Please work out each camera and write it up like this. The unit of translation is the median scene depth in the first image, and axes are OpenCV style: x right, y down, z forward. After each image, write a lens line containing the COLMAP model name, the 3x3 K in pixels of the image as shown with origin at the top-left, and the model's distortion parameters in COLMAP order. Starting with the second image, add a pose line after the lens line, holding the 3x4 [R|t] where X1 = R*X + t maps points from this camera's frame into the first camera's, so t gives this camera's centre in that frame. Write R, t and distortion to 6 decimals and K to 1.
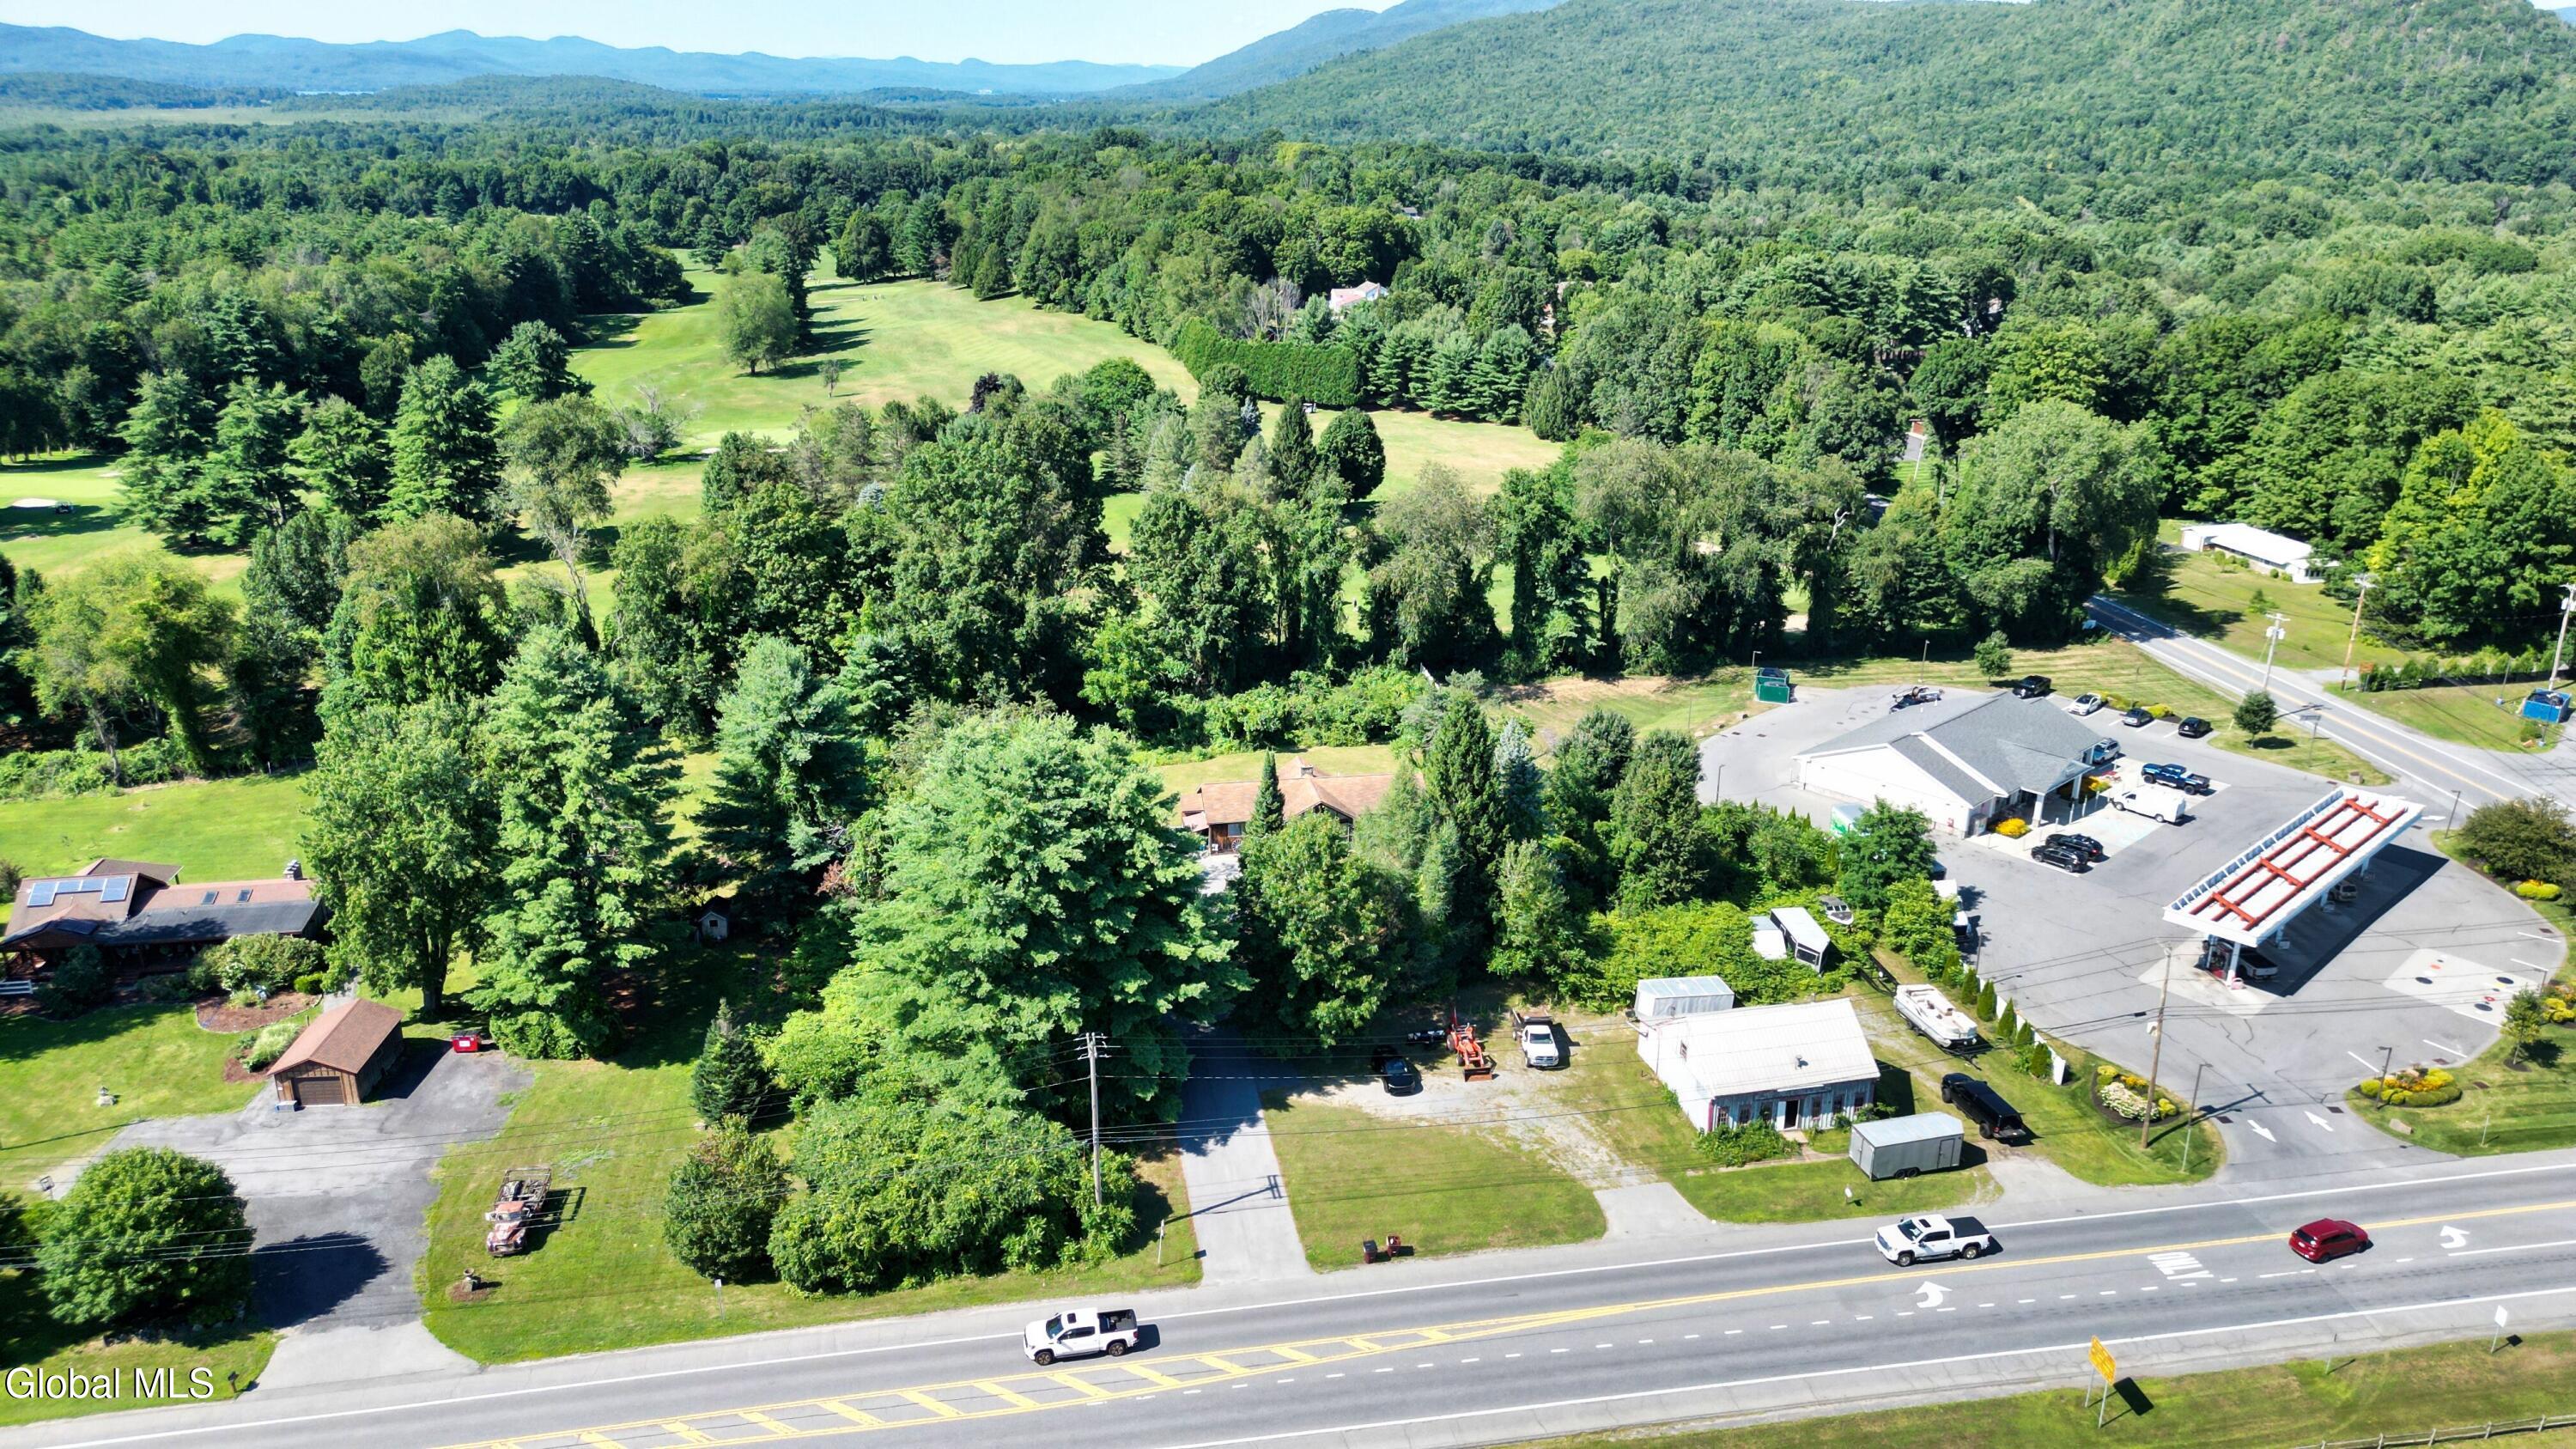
lens RADIAL K [[1812.7, 0, 1280.3], [0, 1812.7, 726.1], [0, 0, 1]] dist [0.083711, -0.083846]
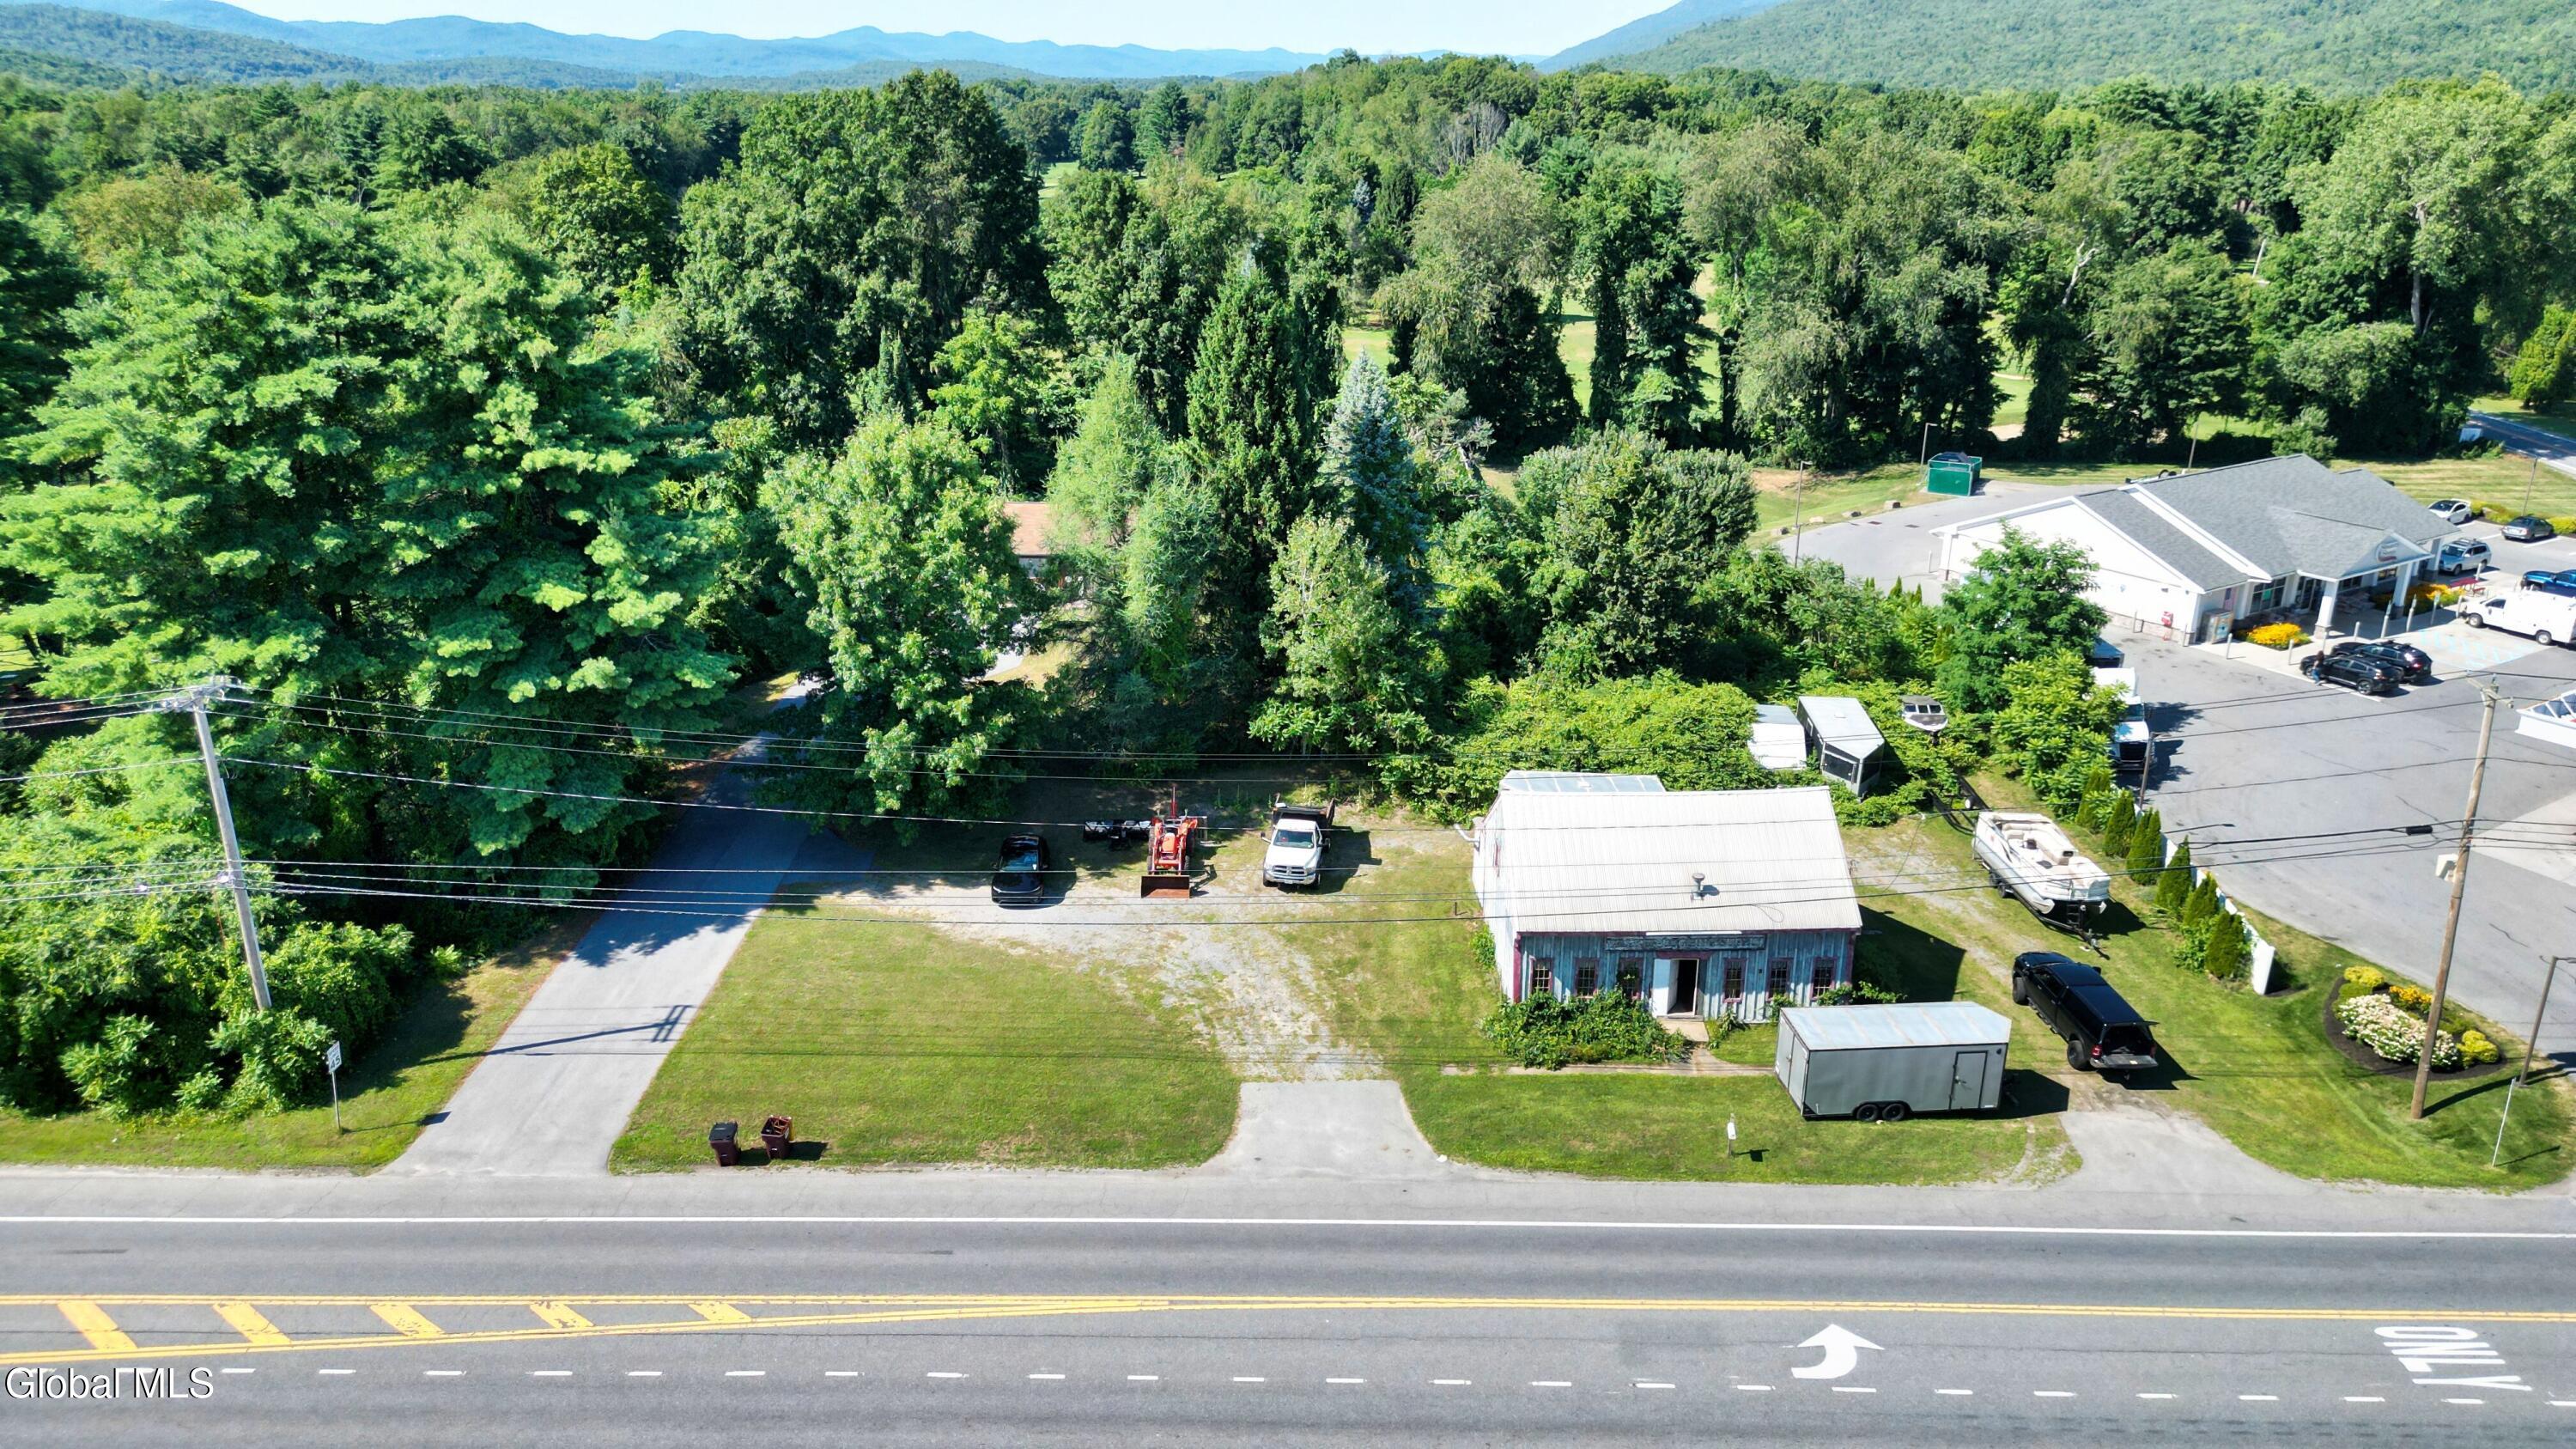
lens RADIAL K [[1802.2, 0, 1279.1], [0, 1802.2, 746.5], [0, 0, 1]] dist [0.041702, -0.023160]
pose [[0.981653, 0.061484, -0.180491, 0.212535], [-0.058764, 0.998064, 0.020388, 0.116185], [0.181395, -0.009408, 0.983365, 0.391158]]
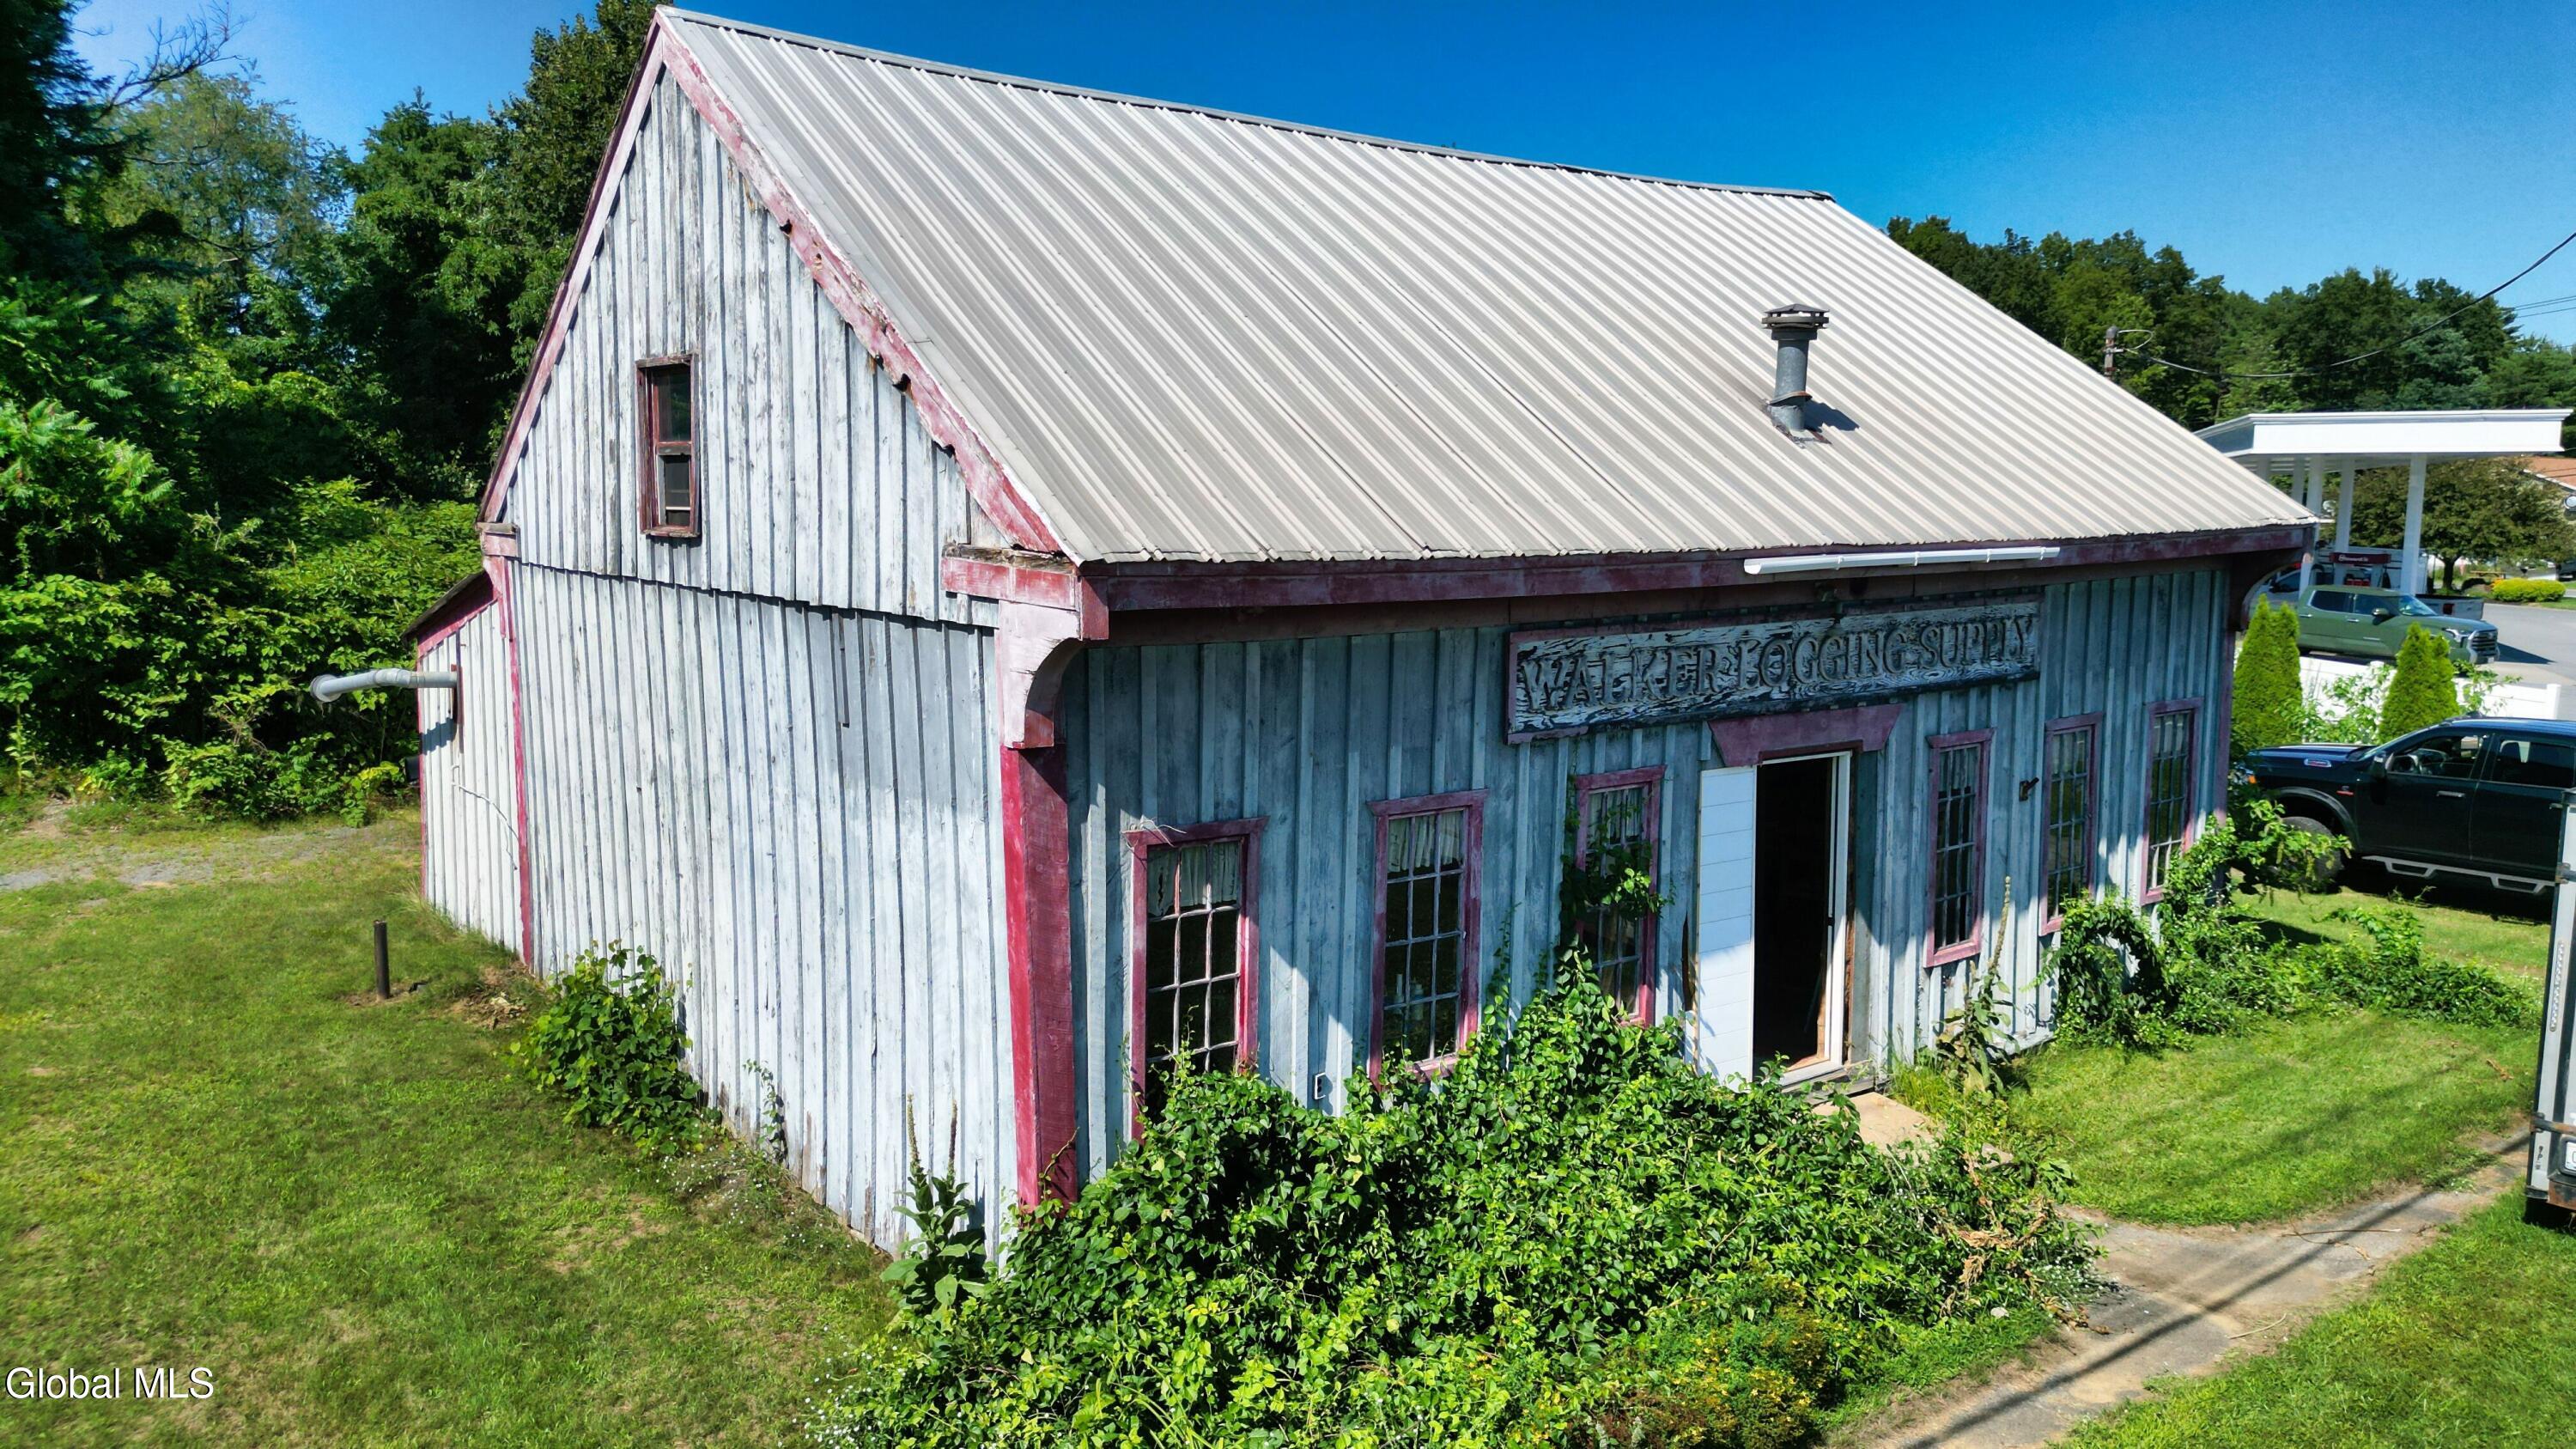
lens RADIAL K [[1812.7, 0, 1280.3], [0, 1812.7, 726.1], [0, 0, 1]] dist [0.083711, -0.083846]
pose [[0.902289, -0.052939, 0.427870, 0.176087], [0.140575, 0.974320, -0.175894, 0.179423], [-0.407571, 0.218855, 0.886560, 0.765844]]
